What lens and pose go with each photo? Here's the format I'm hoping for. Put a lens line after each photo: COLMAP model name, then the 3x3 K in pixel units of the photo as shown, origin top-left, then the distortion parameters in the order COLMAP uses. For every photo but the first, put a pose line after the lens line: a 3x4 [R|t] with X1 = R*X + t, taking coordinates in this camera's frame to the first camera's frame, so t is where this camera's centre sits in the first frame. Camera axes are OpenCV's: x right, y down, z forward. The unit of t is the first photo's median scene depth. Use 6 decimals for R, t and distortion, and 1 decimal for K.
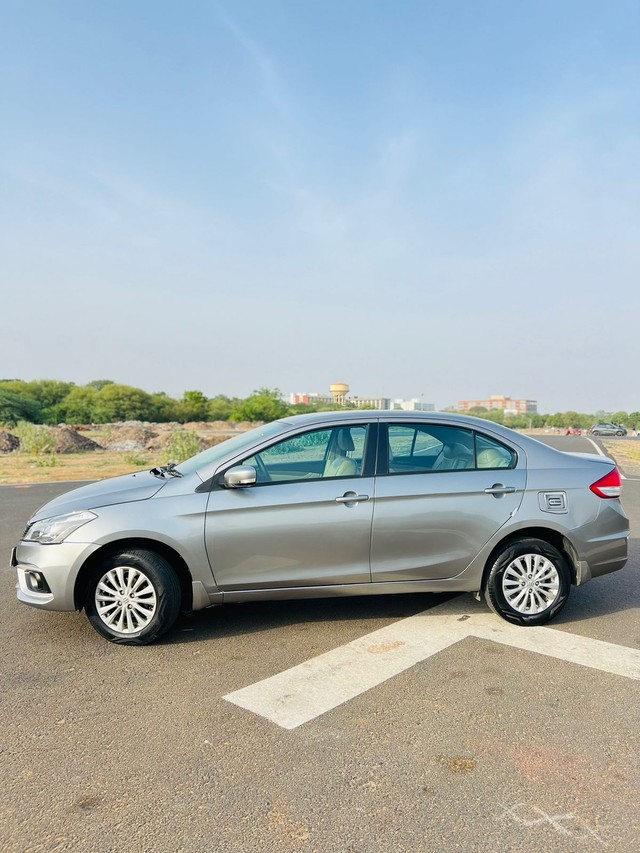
lens RADIAL K [[642.0, 0, 320.0], [0, 642.0, 426.5], [0, 0, 1]] dist [0.049103, -0.073417]
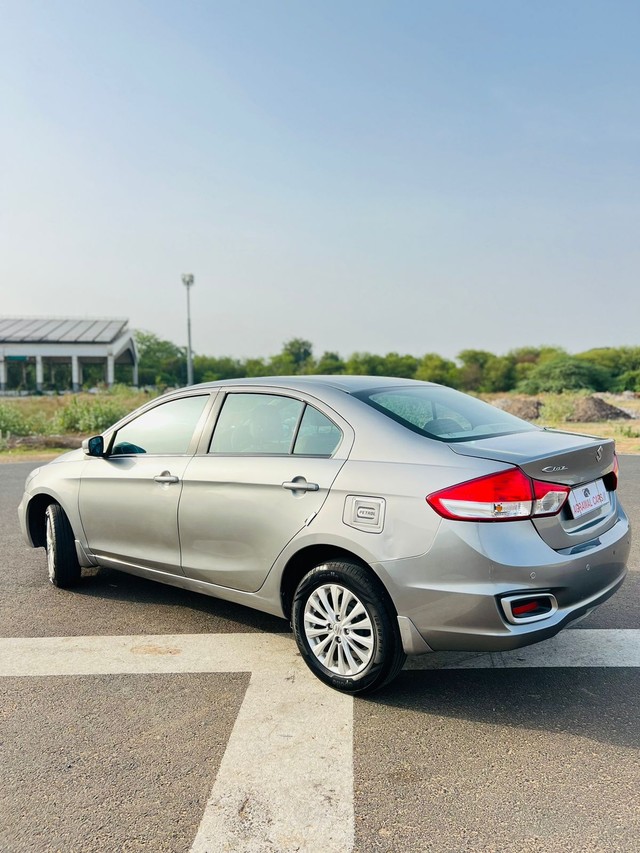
lens RADIAL K [[642.0, 0, 320.0], [0, 642.0, 426.5], [0, 0, 1]] dist [0.049103, -0.073417]
pose [[0.649048, 0.028566, -0.760211, 0.811647], [0.009166, 0.998929, 0.045362, 0.001282], [0.760692, -0.036410, 0.648091, 0.550940]]
